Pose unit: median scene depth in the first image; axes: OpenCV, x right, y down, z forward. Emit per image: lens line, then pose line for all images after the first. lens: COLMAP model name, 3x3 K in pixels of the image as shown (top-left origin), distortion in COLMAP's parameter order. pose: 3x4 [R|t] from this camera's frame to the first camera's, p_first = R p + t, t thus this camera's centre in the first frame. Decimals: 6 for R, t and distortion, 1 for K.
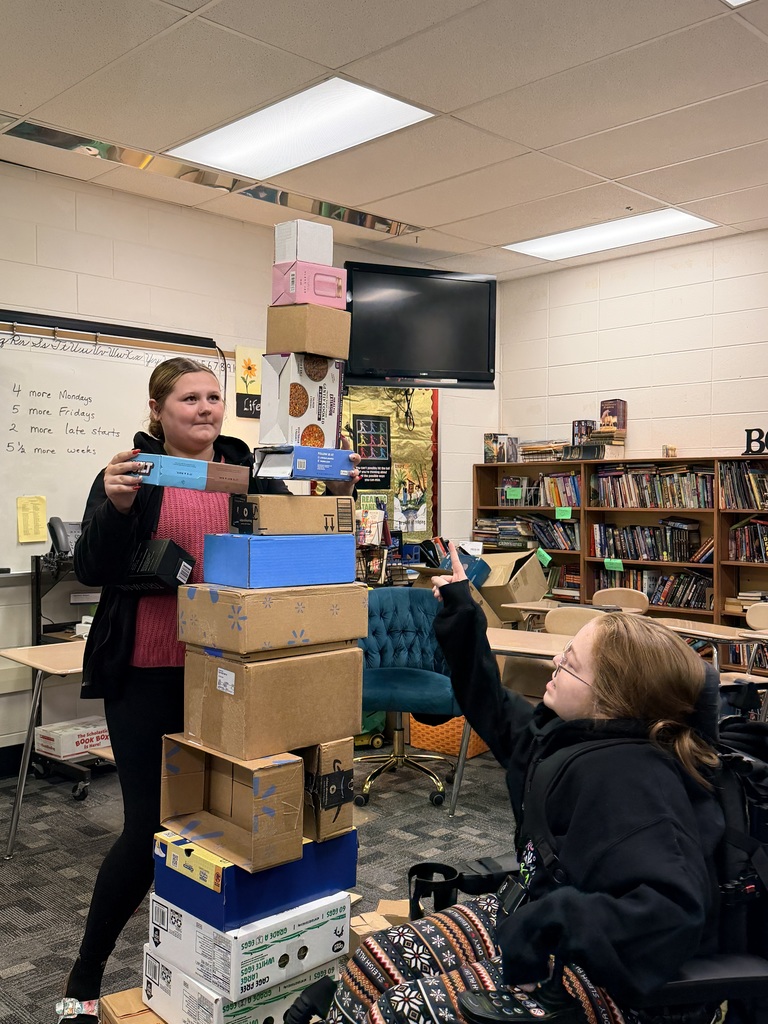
lens RADIAL K [[1000.1, 0, 384.5], [0, 1000.1, 511.8], [0, 0, 1]] dist [0.014886, 0.000000]
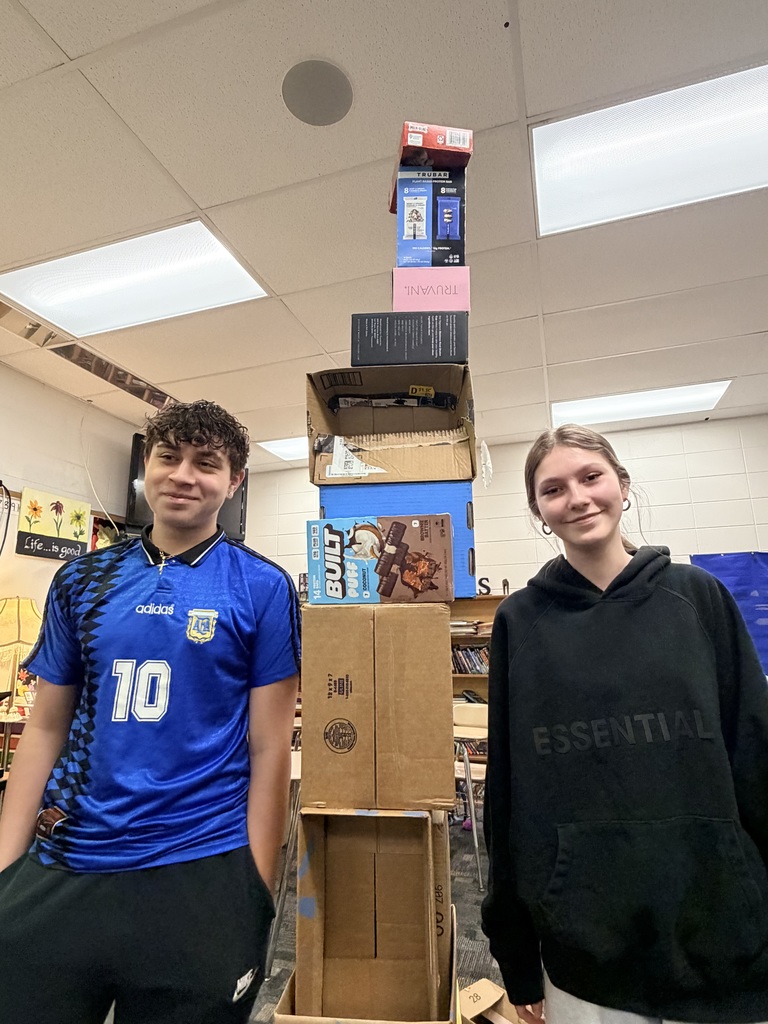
lens RADIAL K [[563.5, 0, 384.4], [0, 563.5, 506.3], [0, 0, 1]] dist [0.000295, 0.000288]
pose [[0.884223, 0.088650, 0.458574, -0.081321], [0.026002, 0.970957, -0.237839, 0.007423], [-0.466340, 0.222226, 0.856237, 0.304950]]
